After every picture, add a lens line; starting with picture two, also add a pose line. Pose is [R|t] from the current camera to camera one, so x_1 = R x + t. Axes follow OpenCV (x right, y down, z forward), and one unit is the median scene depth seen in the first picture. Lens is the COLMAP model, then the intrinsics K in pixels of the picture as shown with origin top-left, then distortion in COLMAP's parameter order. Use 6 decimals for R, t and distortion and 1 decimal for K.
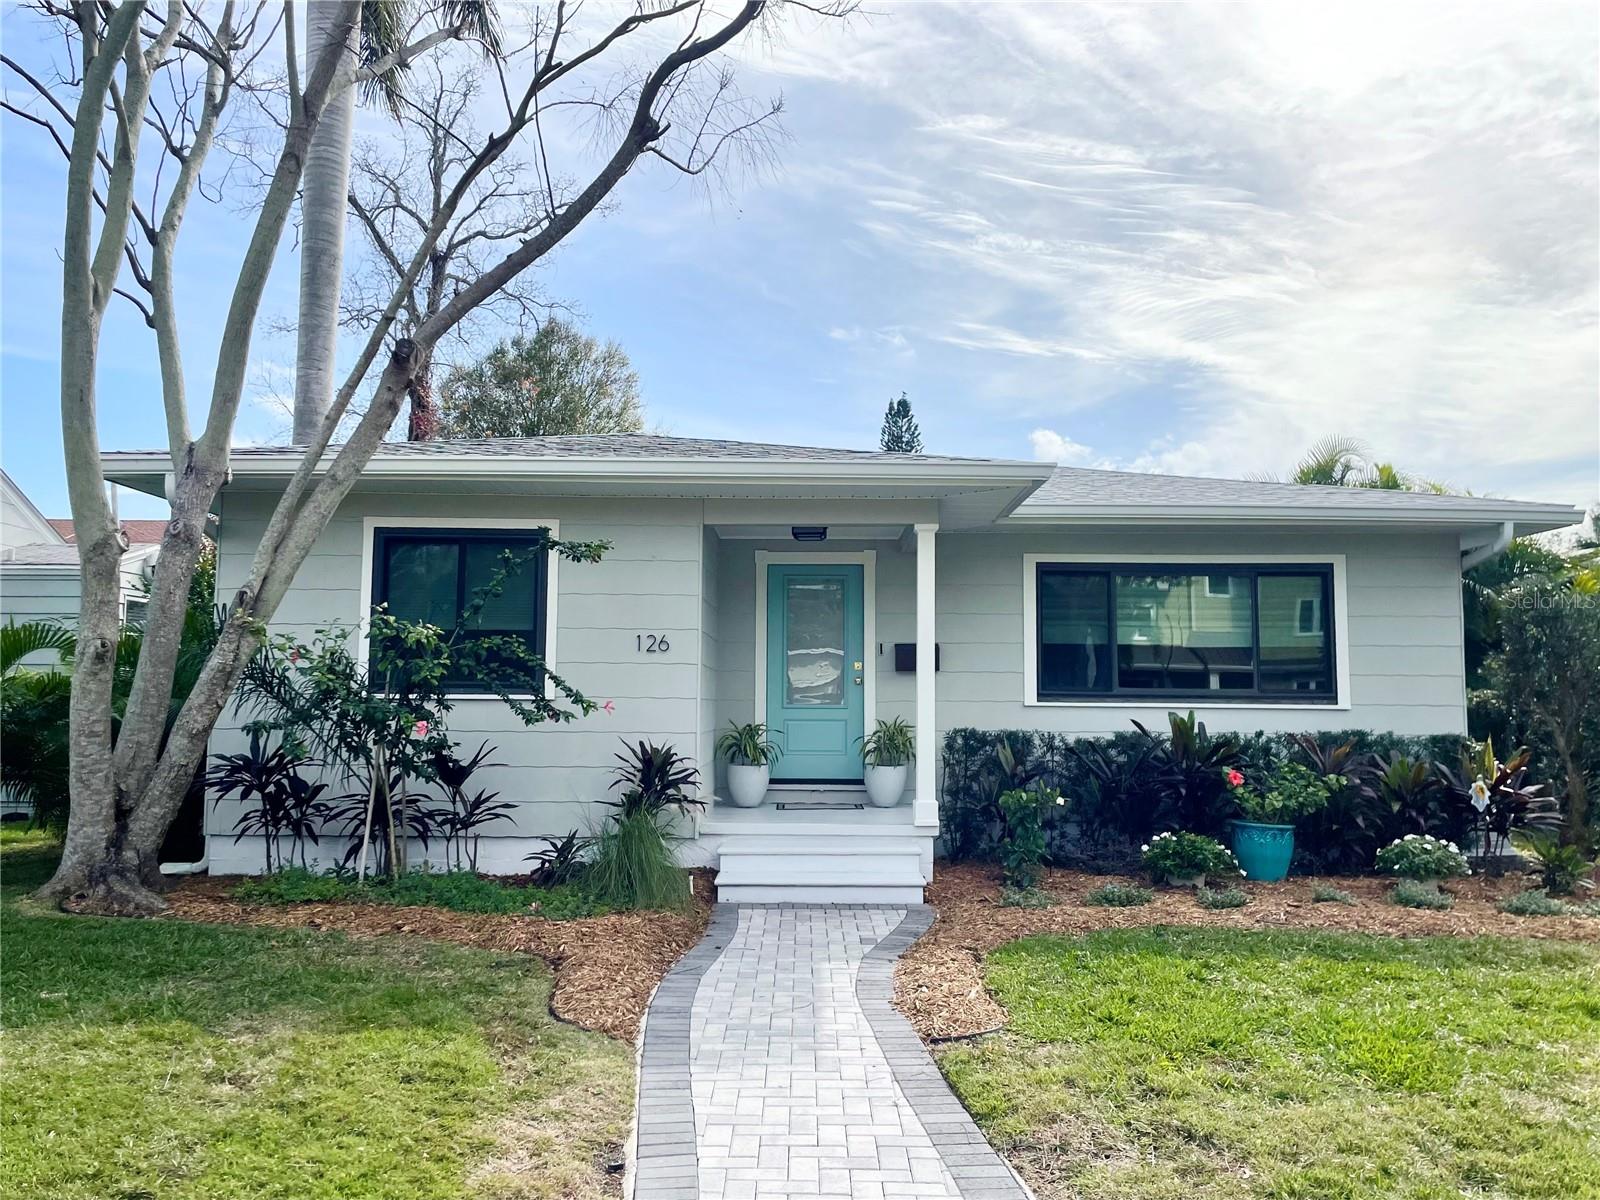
lens RADIAL K [[1223.6, 0, 800.0], [0, 1223.6, 600.0], [0, 0, 1]] dist [0.094015, -0.106579]
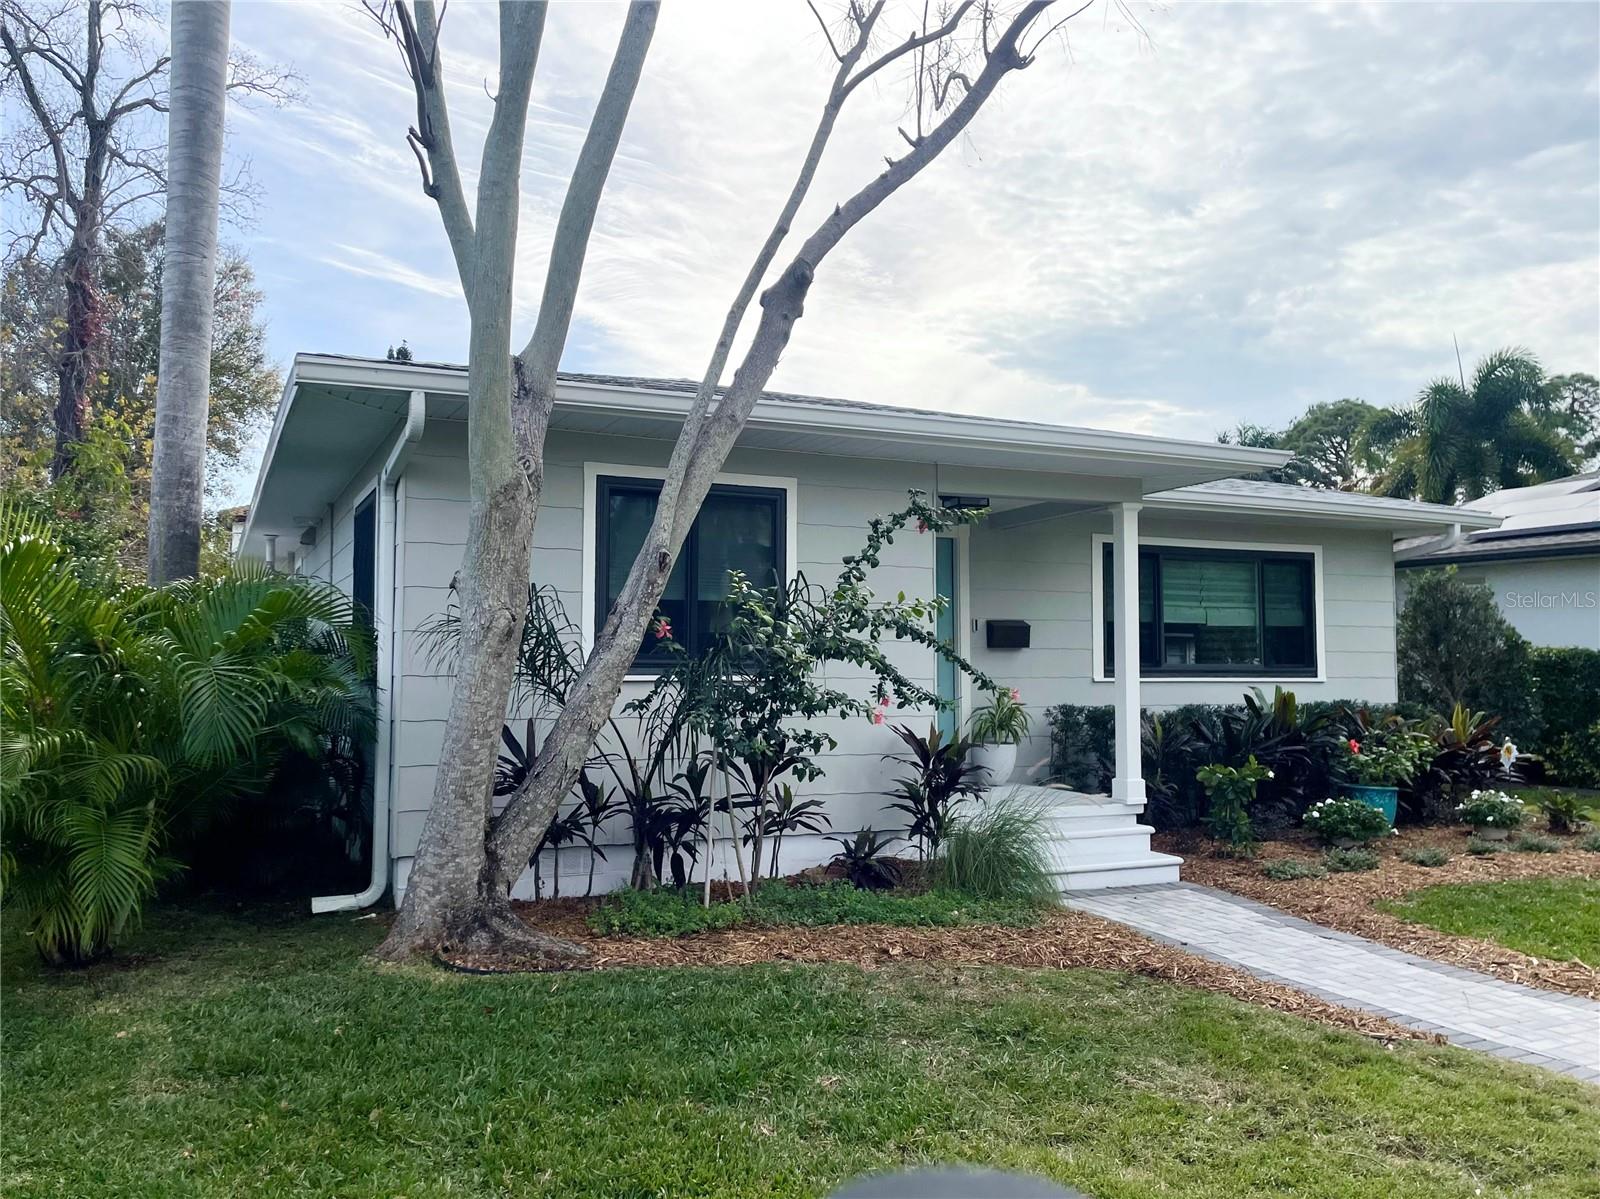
lens RADIAL K [[1223.6, 0, 800.0], [0, 1223.6, 599.5], [0, 0, 1]] dist [0.094015, -0.106579]
pose [[0.912846, 0.017840, 0.407913, -0.500213], [-0.028908, 0.999362, 0.020985, 0.002992], [-0.407278, -0.030948, 0.912780, 0.172165]]
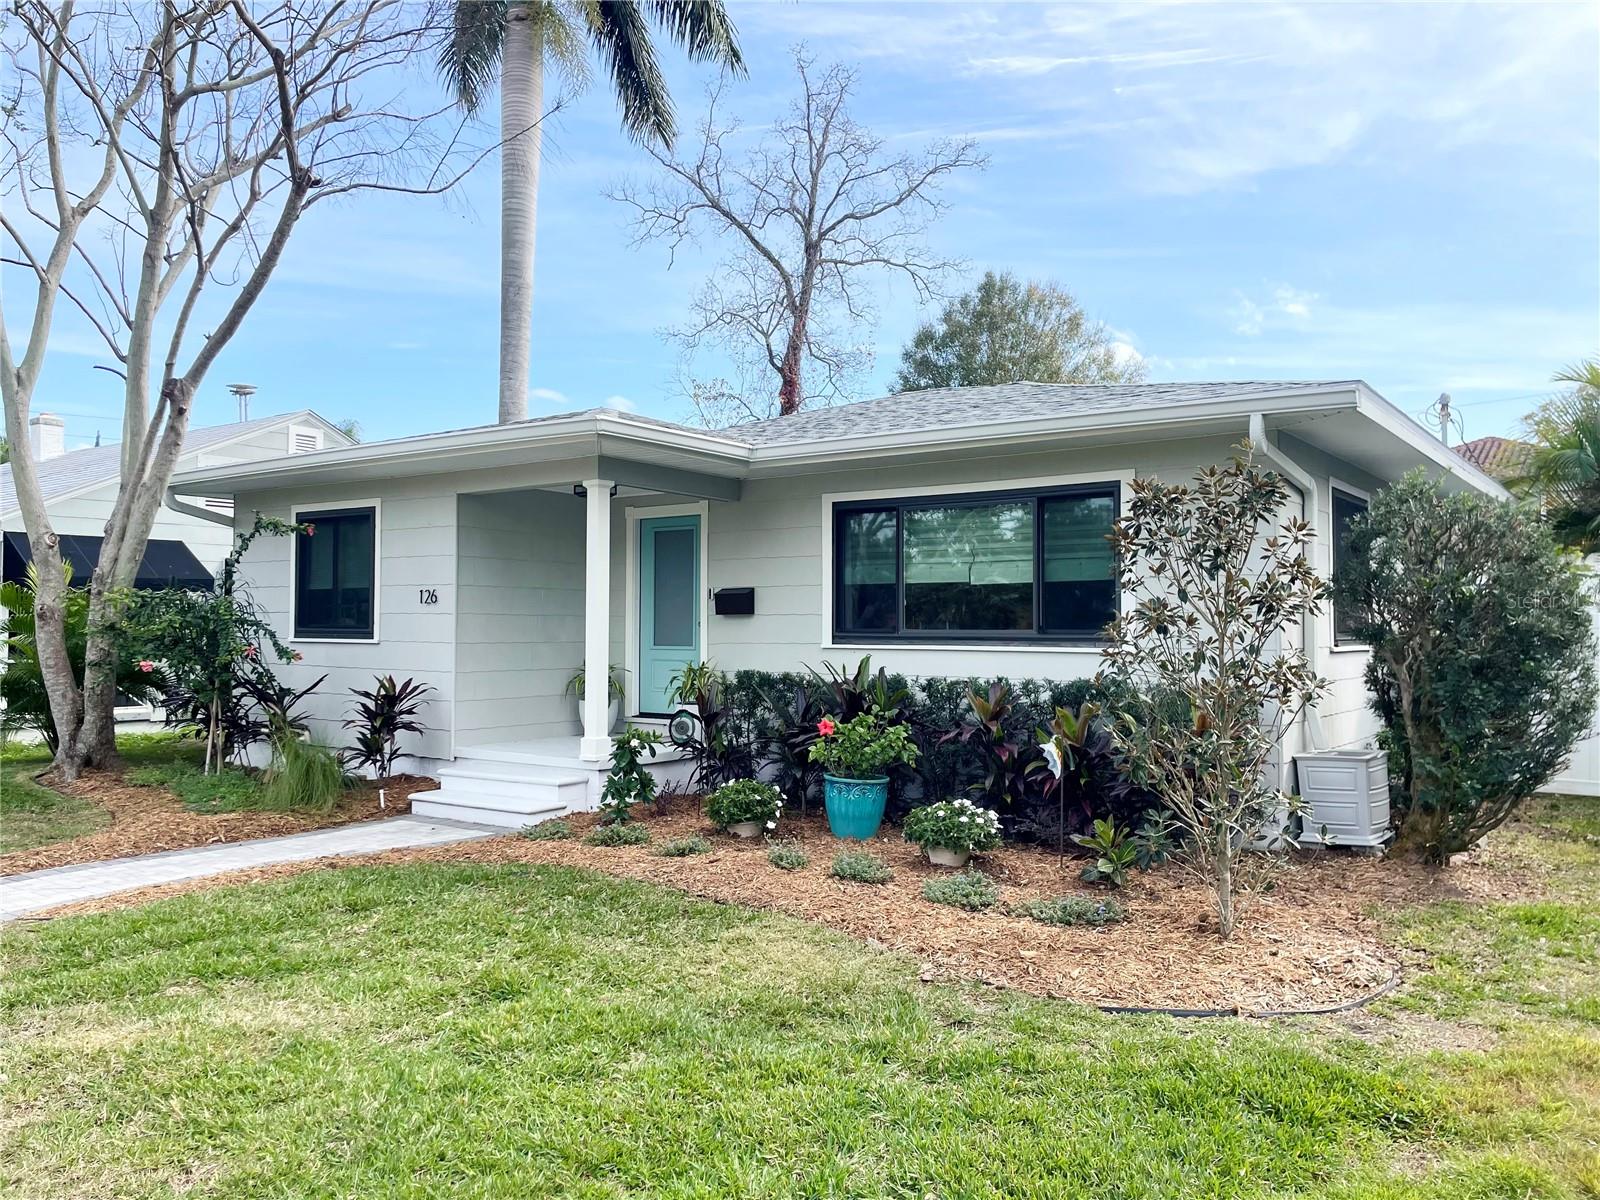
lens RADIAL K [[1196.7, 0, 825.3], [0, 1196.7, 596.0], [0, 0, 1]] dist [0.028425, 0.002905]
pose [[0.833615, -0.022705, -0.551880, 0.776639], [0.048067, 0.998346, 0.031533, 0.014917], [0.550251, -0.052813, 0.833327, 0.213265]]
